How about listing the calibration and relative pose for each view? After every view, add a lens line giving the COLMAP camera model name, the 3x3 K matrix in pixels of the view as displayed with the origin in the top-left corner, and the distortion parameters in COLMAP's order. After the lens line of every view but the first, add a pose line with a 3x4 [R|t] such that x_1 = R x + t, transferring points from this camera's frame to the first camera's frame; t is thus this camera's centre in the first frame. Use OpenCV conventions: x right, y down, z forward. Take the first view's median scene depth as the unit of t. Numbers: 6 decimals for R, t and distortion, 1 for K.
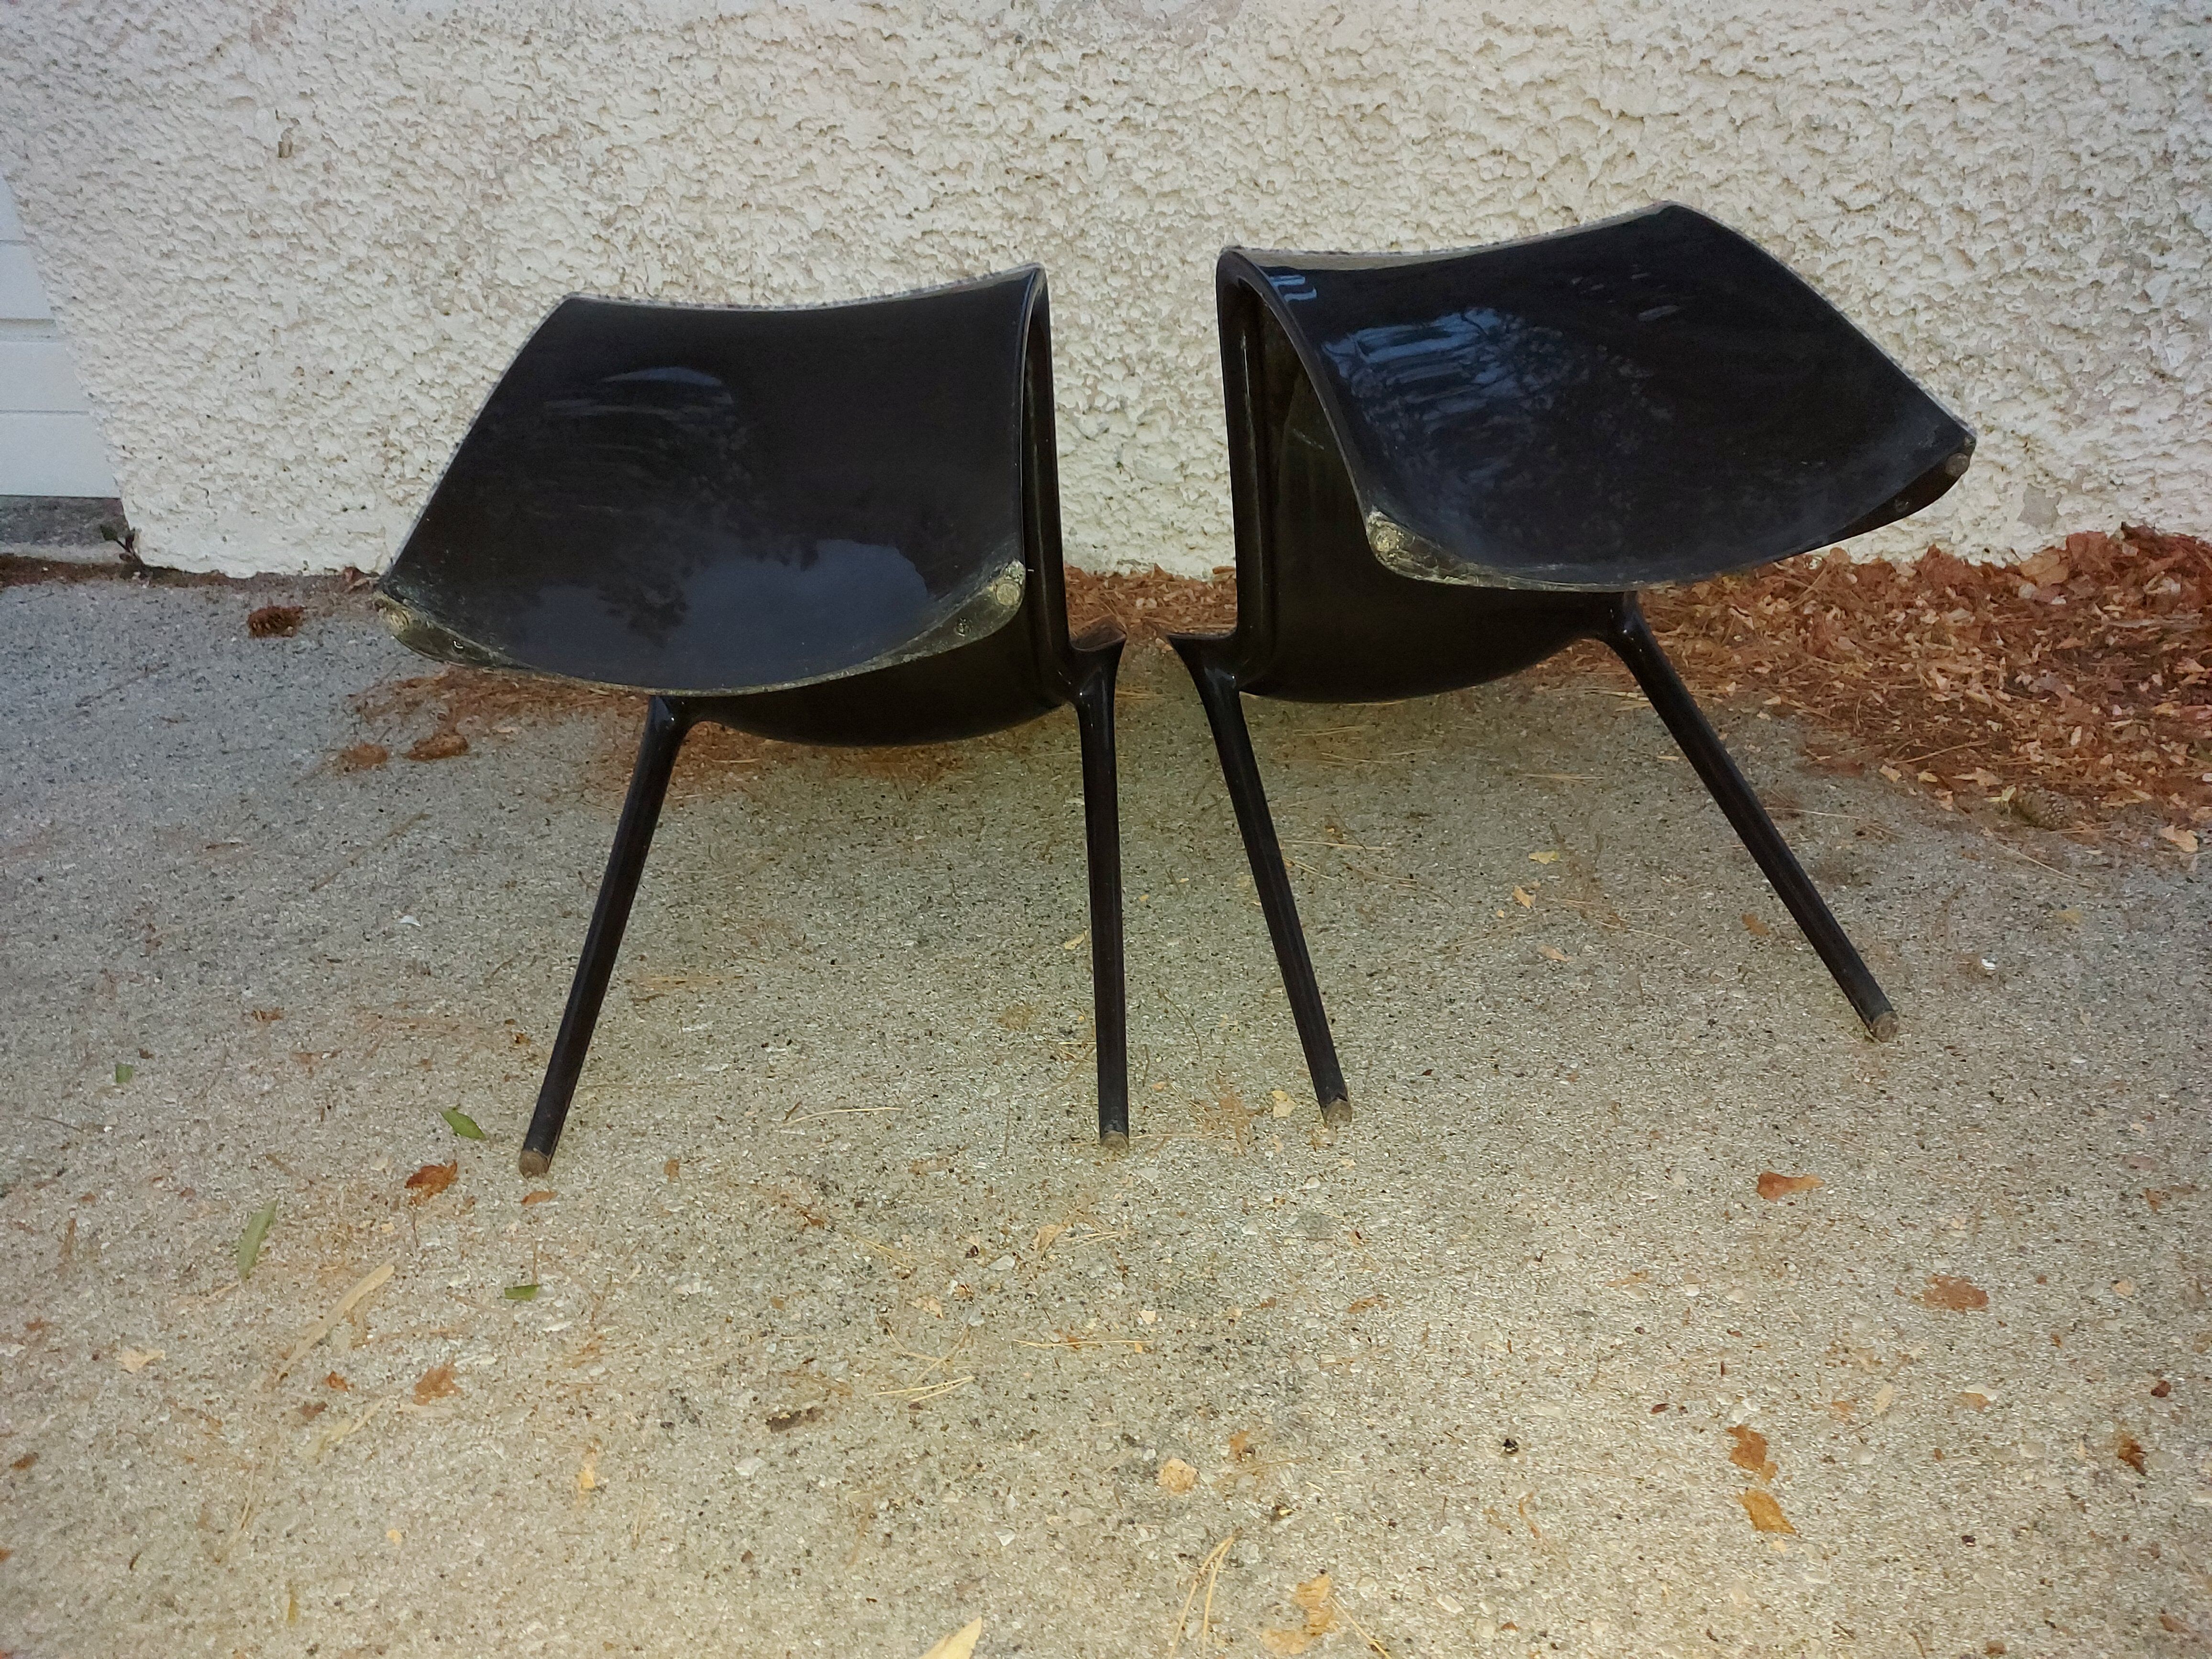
lens RADIAL K [[1584.3, 0, 1107.5], [0, 1584.3, 837.6], [0, 0, 1]] dist [0.080551, -0.086837]
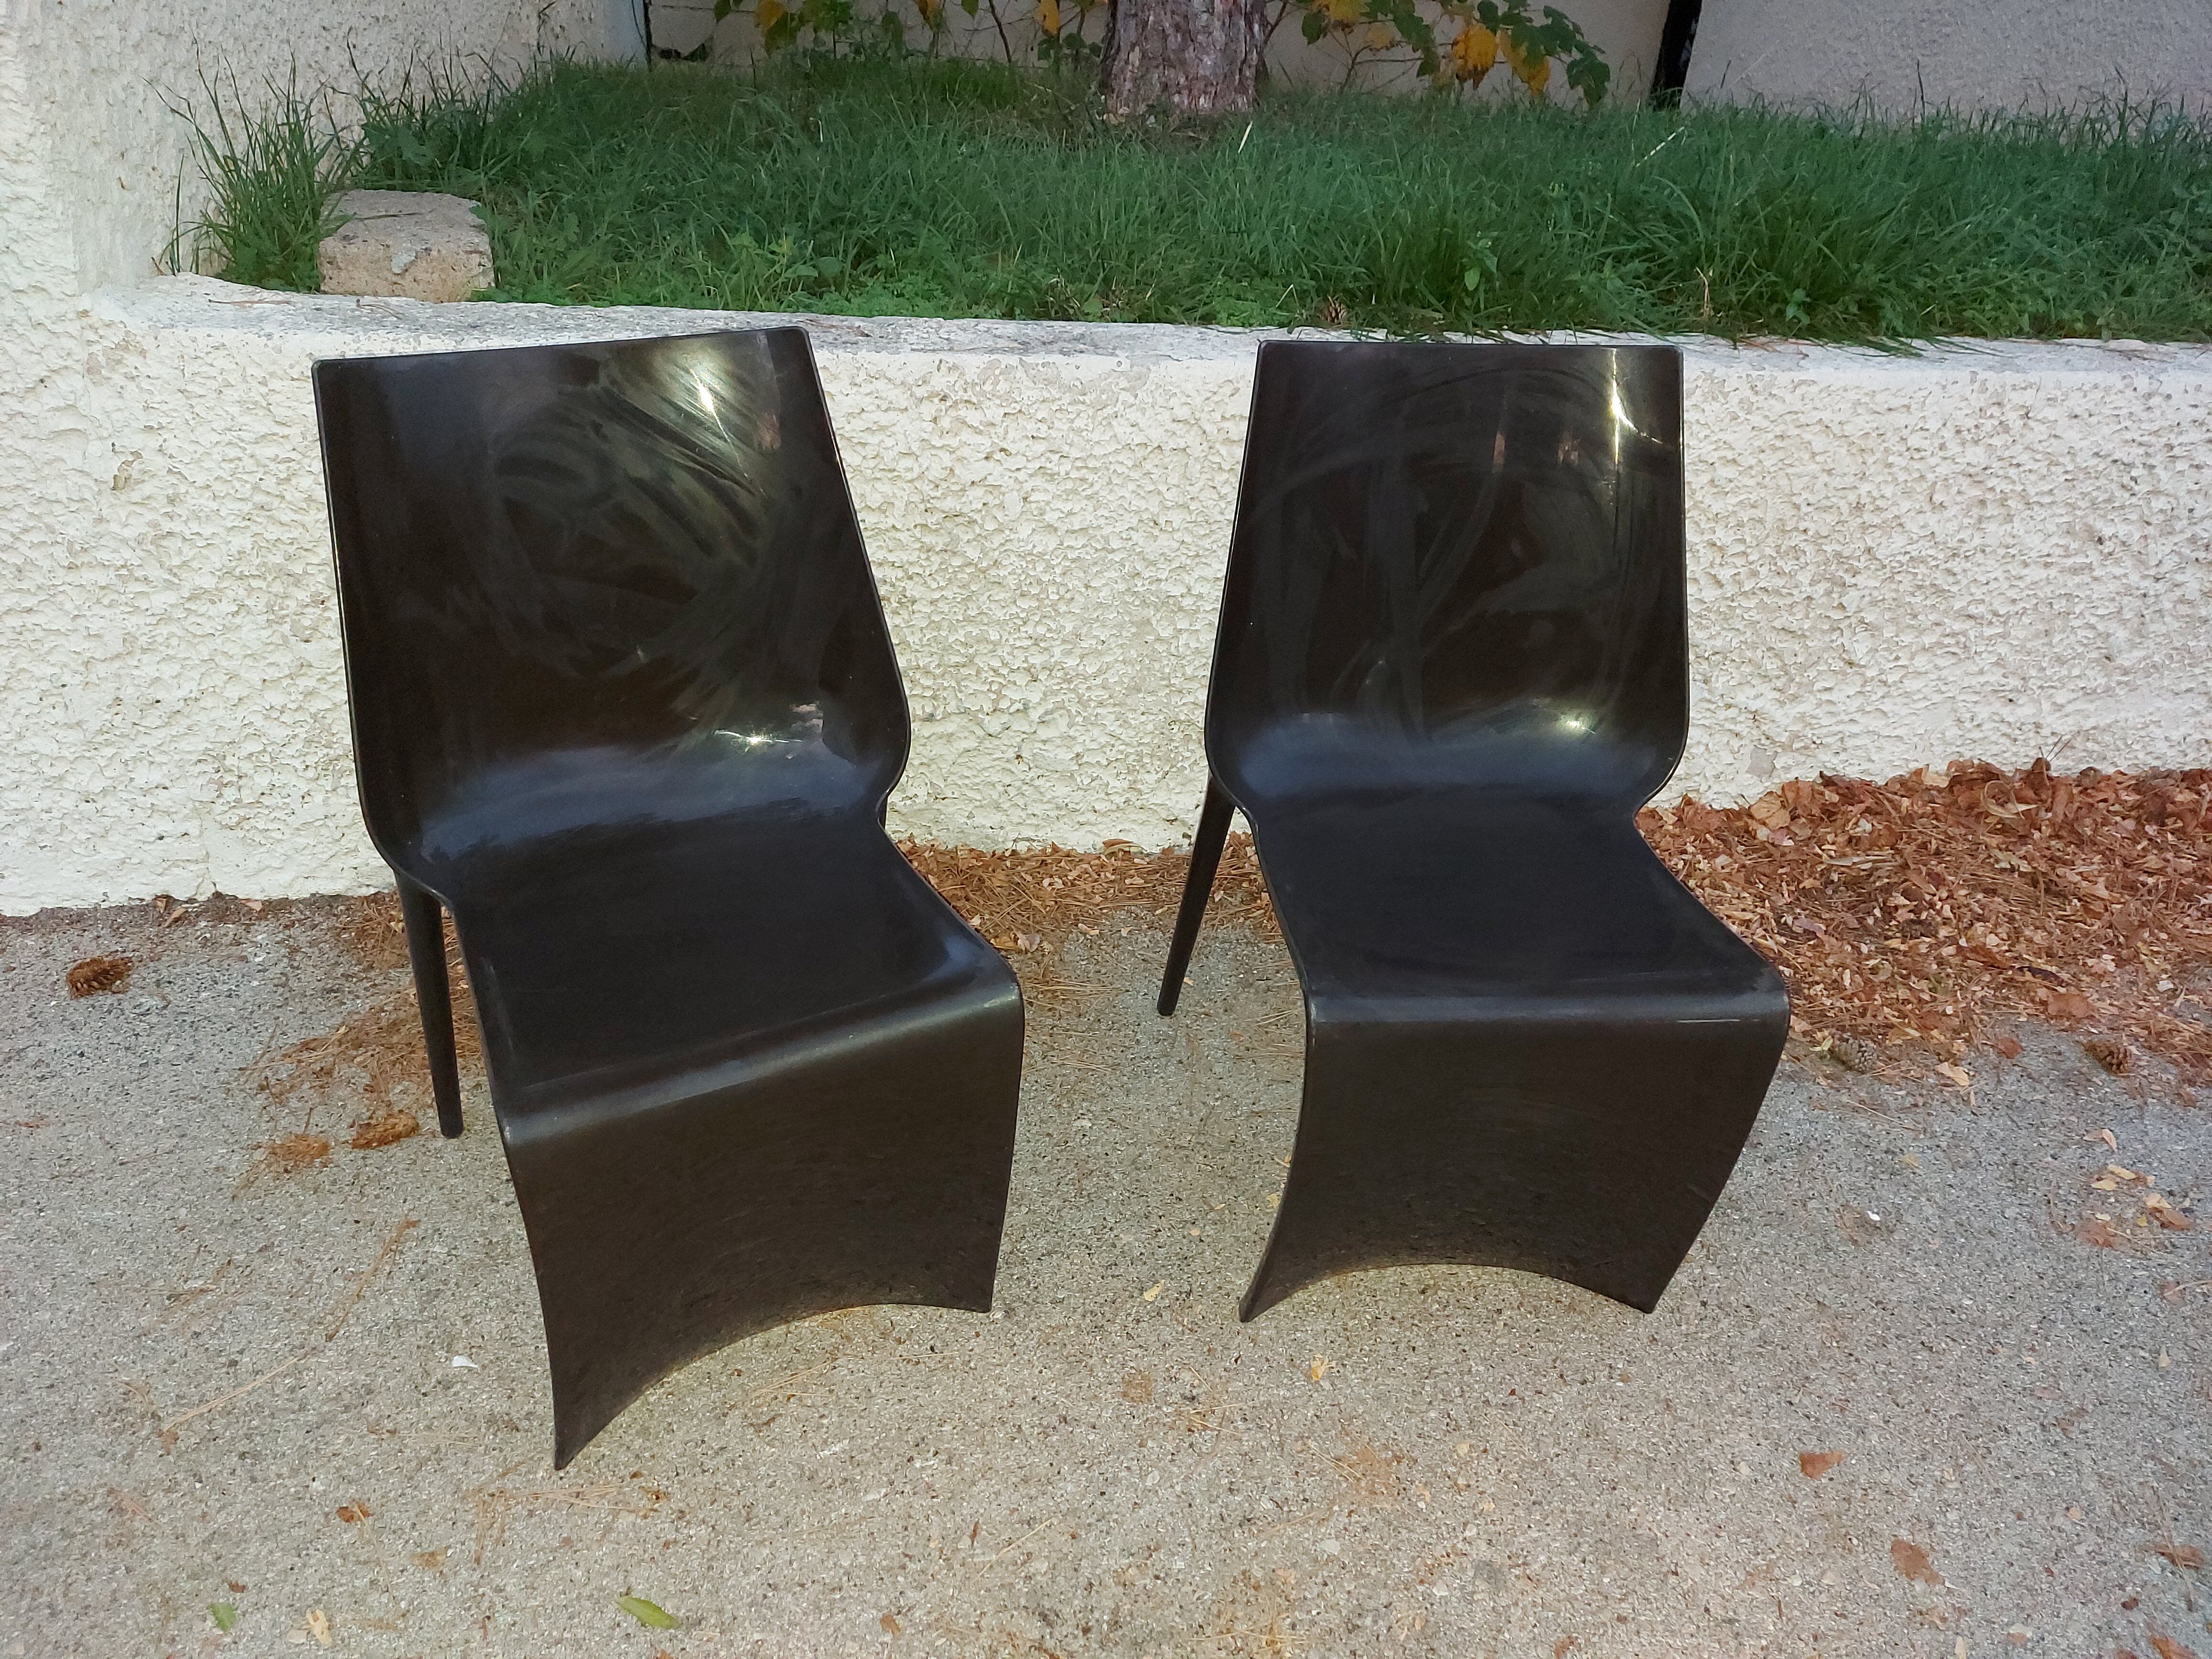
lens RADIAL K [[1577.9, 0, 1107.0], [0, 1577.9, 836.0], [0, 0, 1]] dist [0.084021, -0.089586]
pose [[0.955544, -0.072443, 0.285810, -0.273265], [0.077587, 0.996963, -0.006699, -0.193008], [-0.284457, 0.028576, 0.958263, -0.028003]]
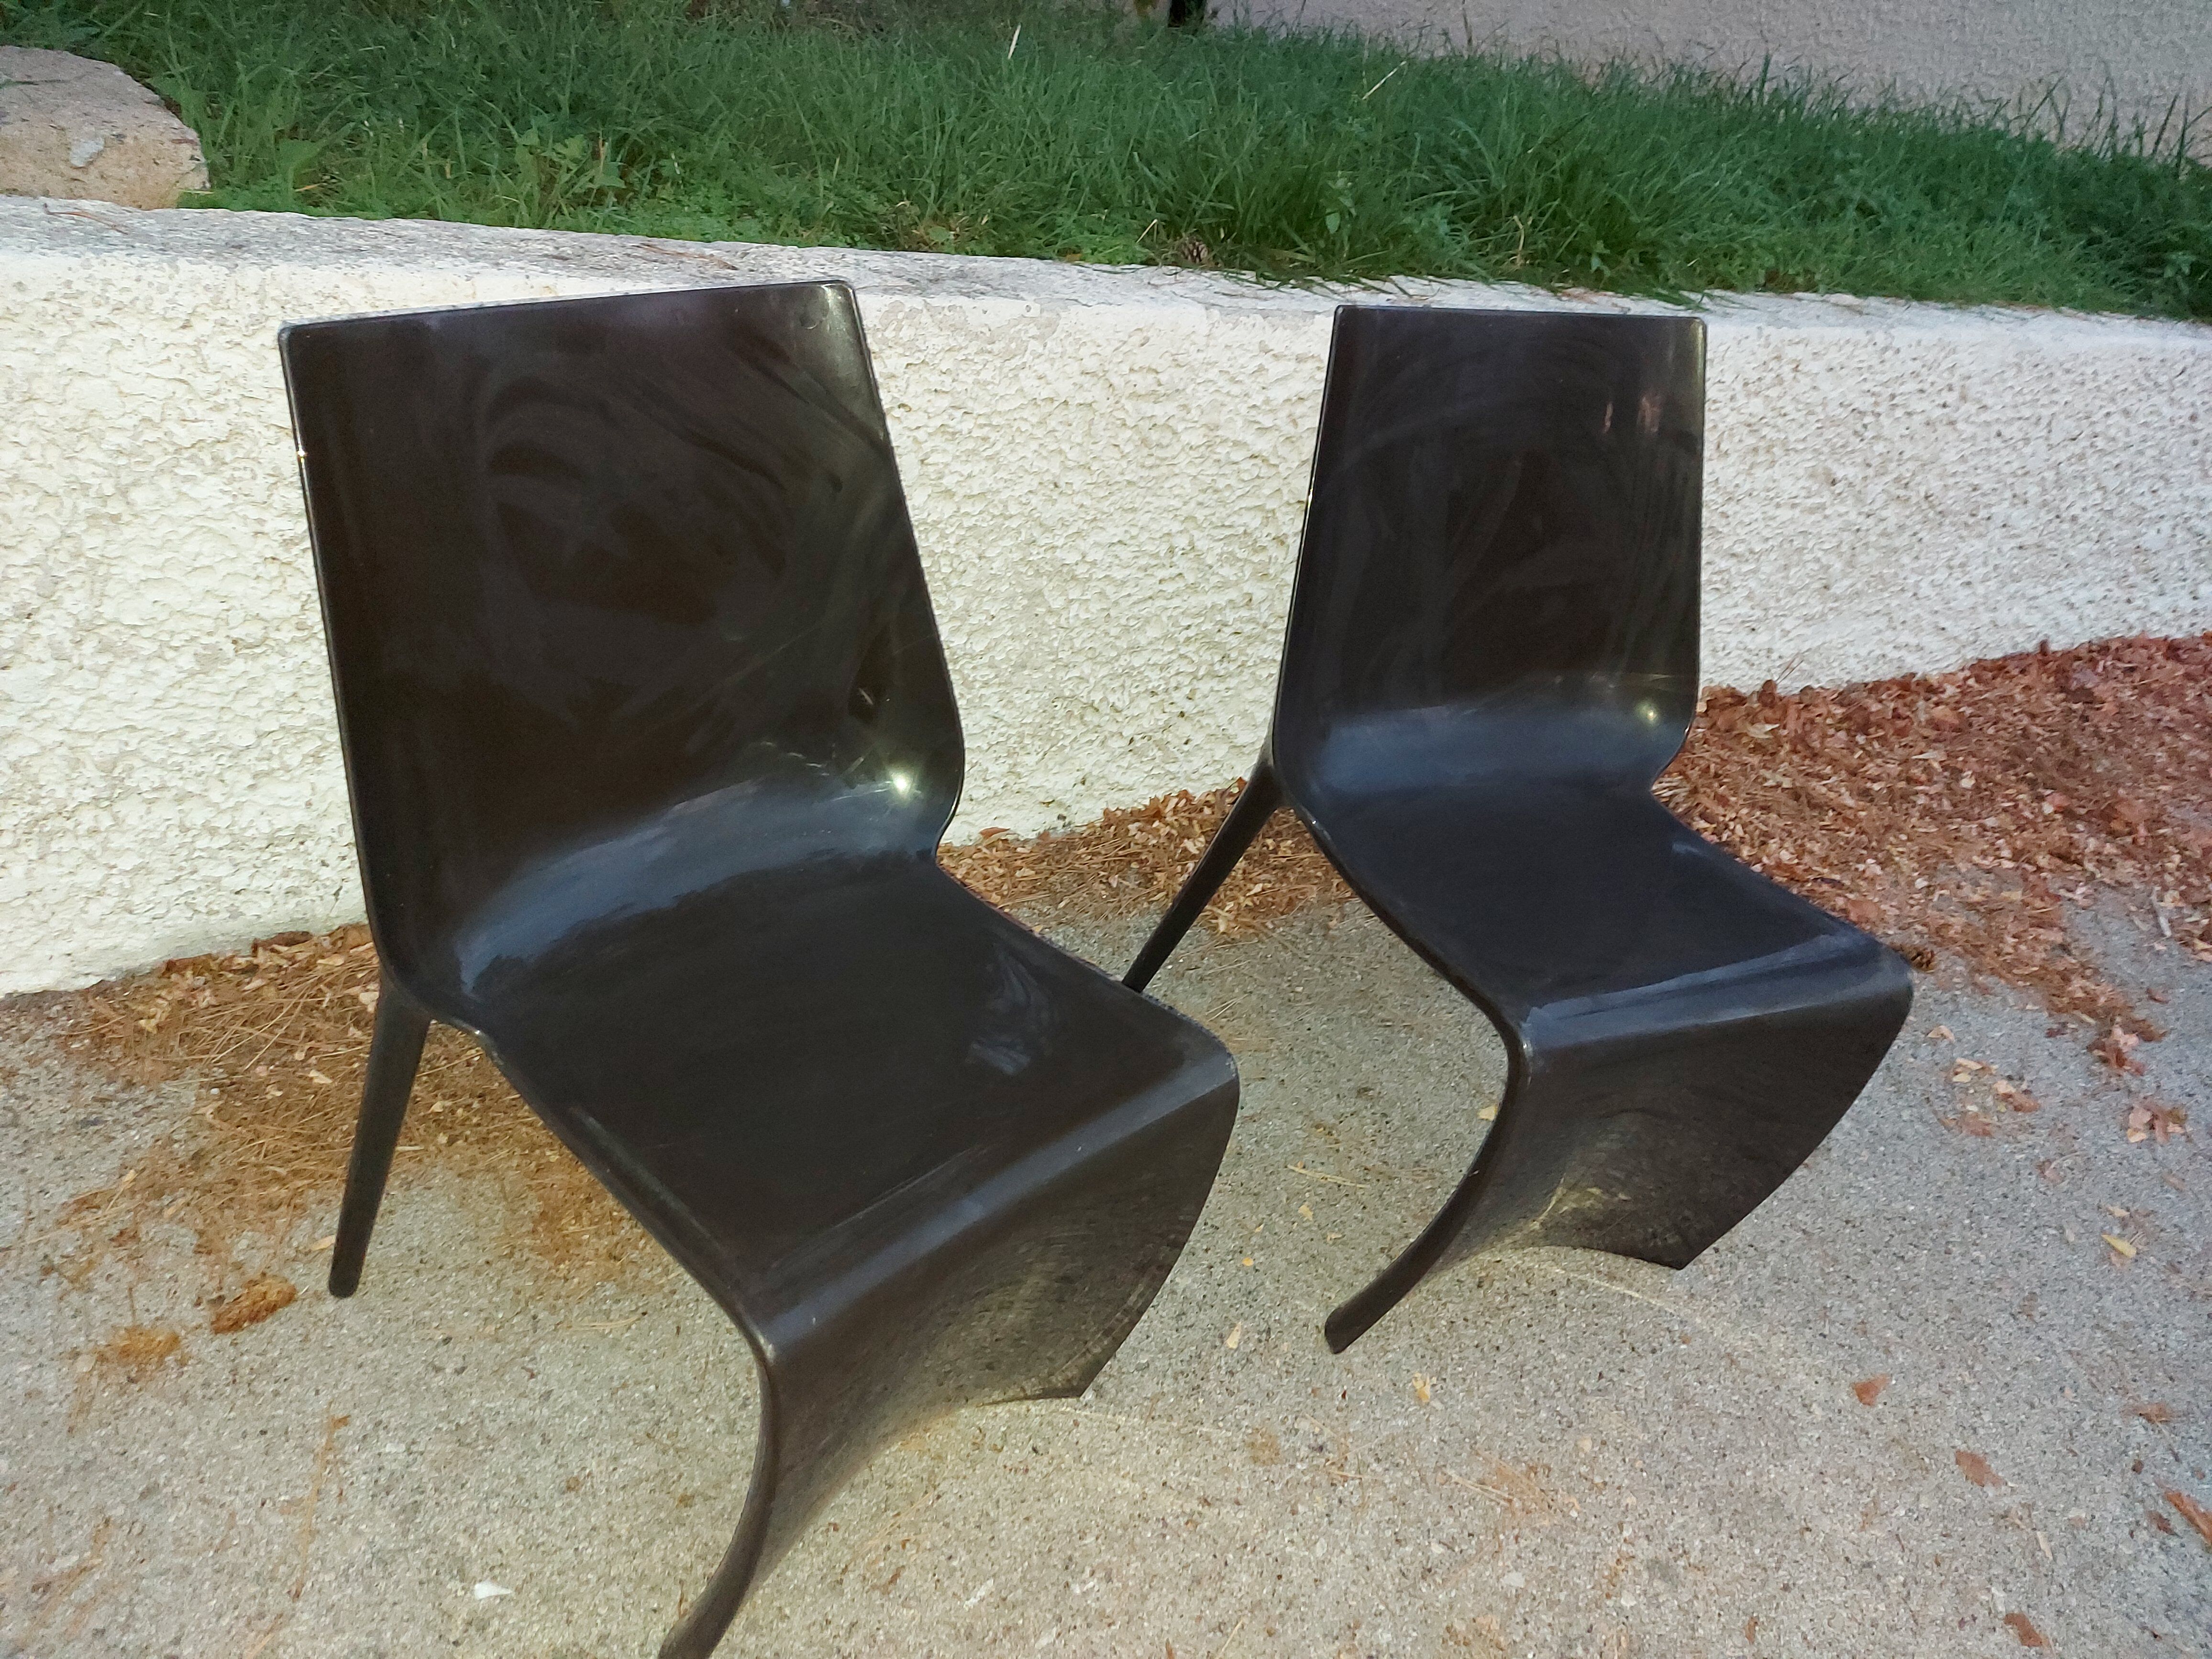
lens RADIAL K [[1575.6, 0, 1106.5], [0, 1575.6, 836.9], [0, 0, 1]] dist [0.087739, -0.092675]
pose [[0.810566, -0.166477, 0.561488, -0.485774], [0.140953, 0.986020, 0.088868, -0.281403], [-0.568432, 0.007110, 0.822699, 0.174815]]
